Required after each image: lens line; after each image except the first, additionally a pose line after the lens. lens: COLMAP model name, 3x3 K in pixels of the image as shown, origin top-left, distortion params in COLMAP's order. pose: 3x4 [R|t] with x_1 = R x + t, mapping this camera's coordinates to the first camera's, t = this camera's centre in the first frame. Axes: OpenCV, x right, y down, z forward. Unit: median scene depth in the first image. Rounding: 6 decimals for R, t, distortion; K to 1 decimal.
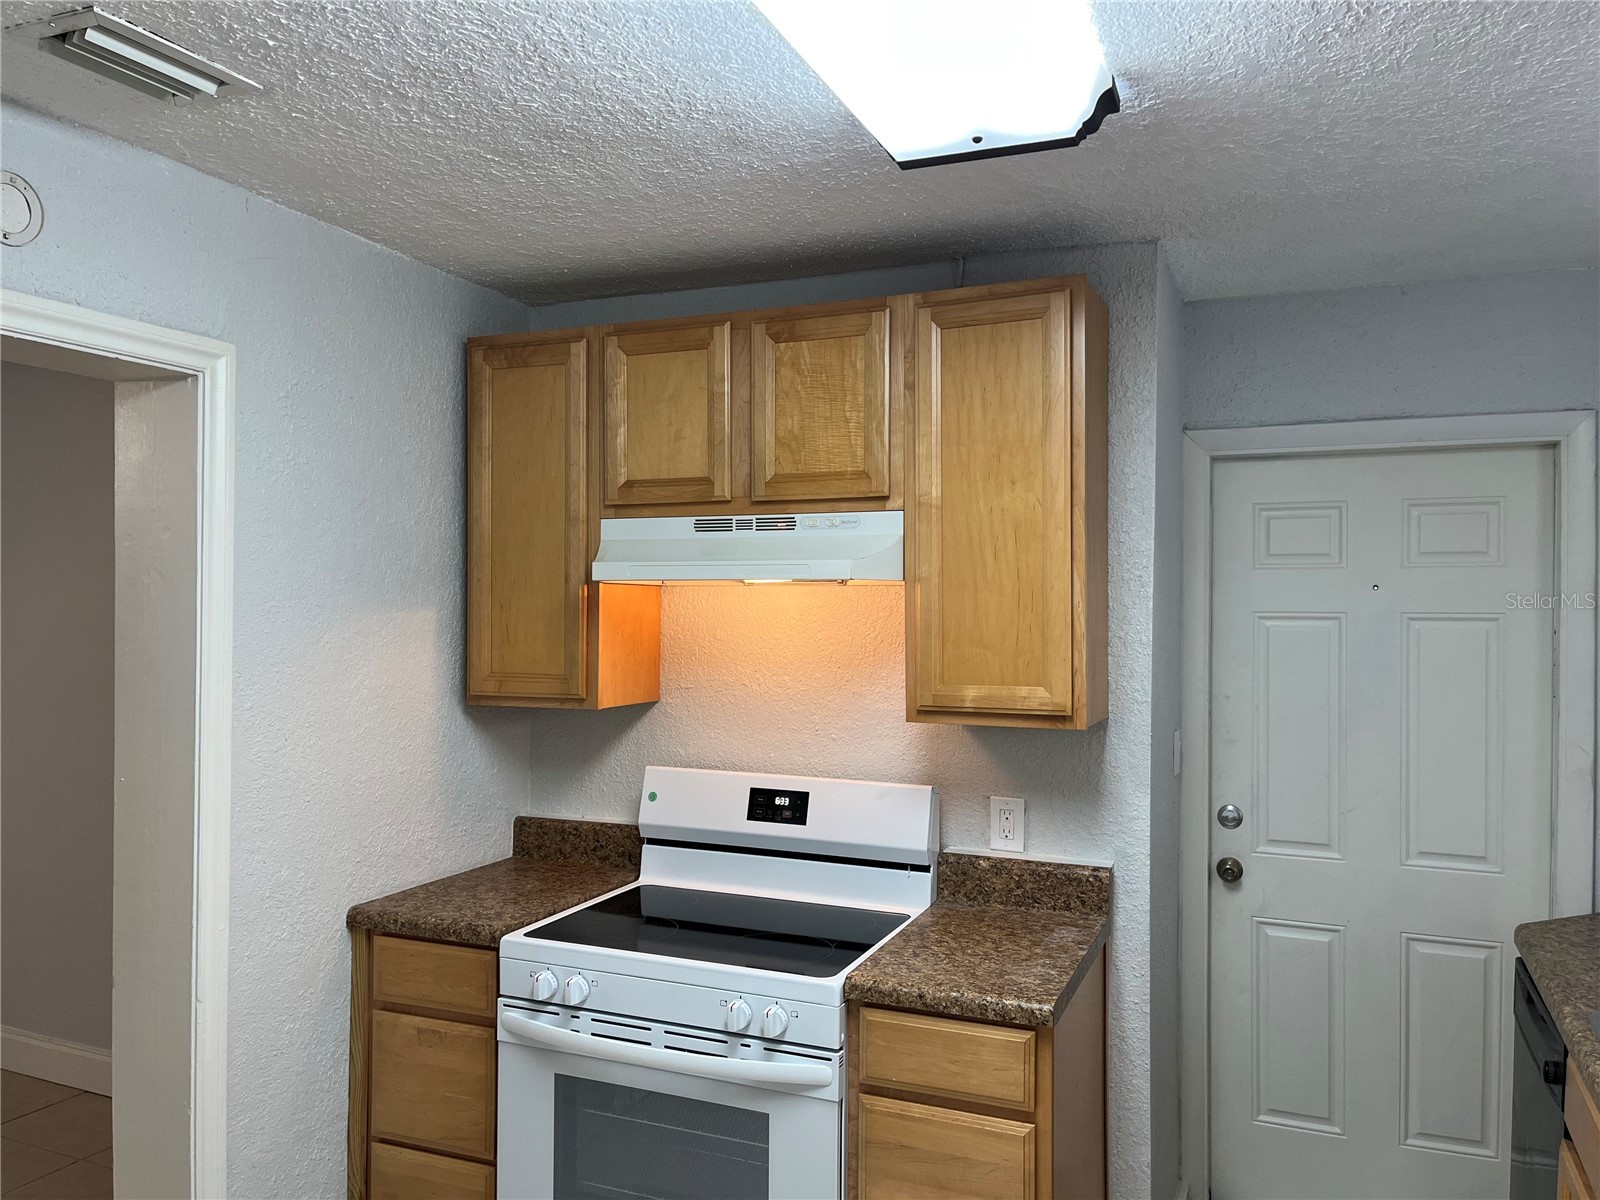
lens RADIAL K [[1206.0, 0, 772.5], [0, 1206.0, 606.4], [0, 0, 1]] dist [0.080837, -0.097579]
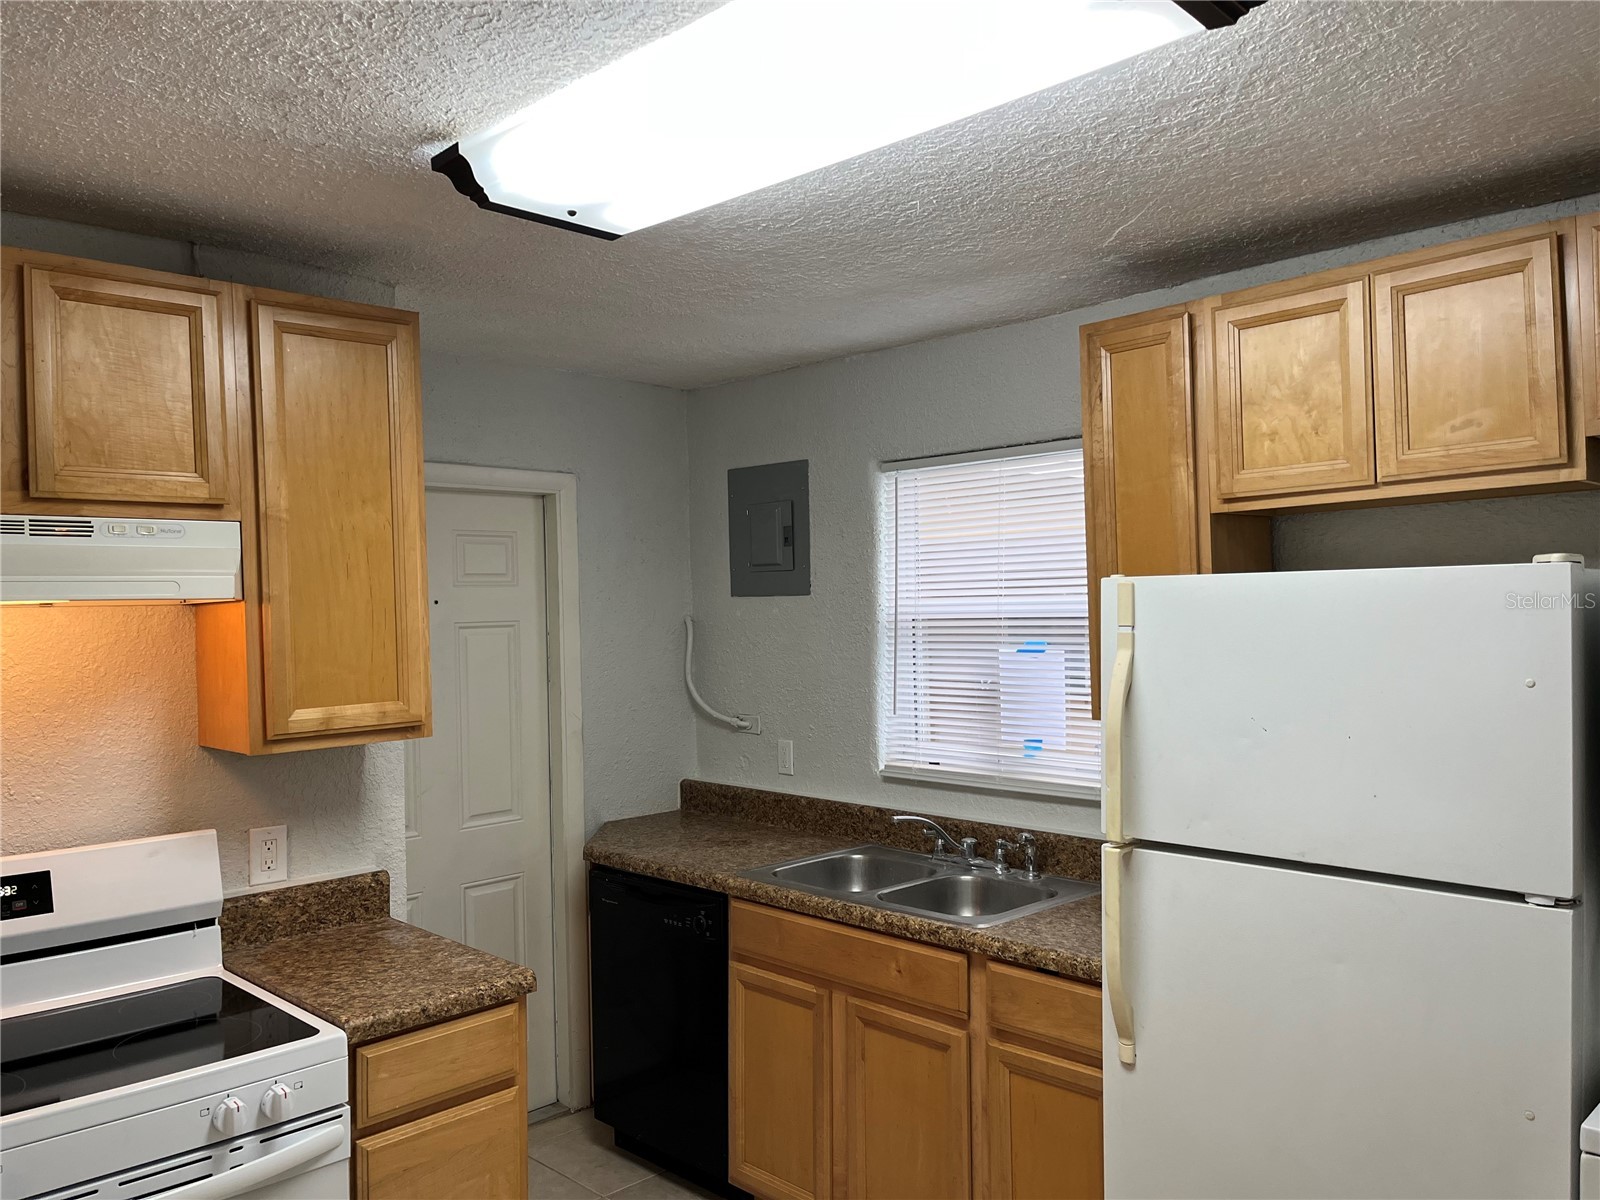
lens RADIAL K [[1212.0, 0, 801.8], [0, 1212.0, 610.6], [0, 0, 1]] dist [0.064989, -0.076513]
pose [[0.366832, -0.017293, 0.930126, -0.569418], [0.027050, 0.999603, 0.007916, -0.008533], [-0.929894, 0.022256, 0.367154, 0.266439]]
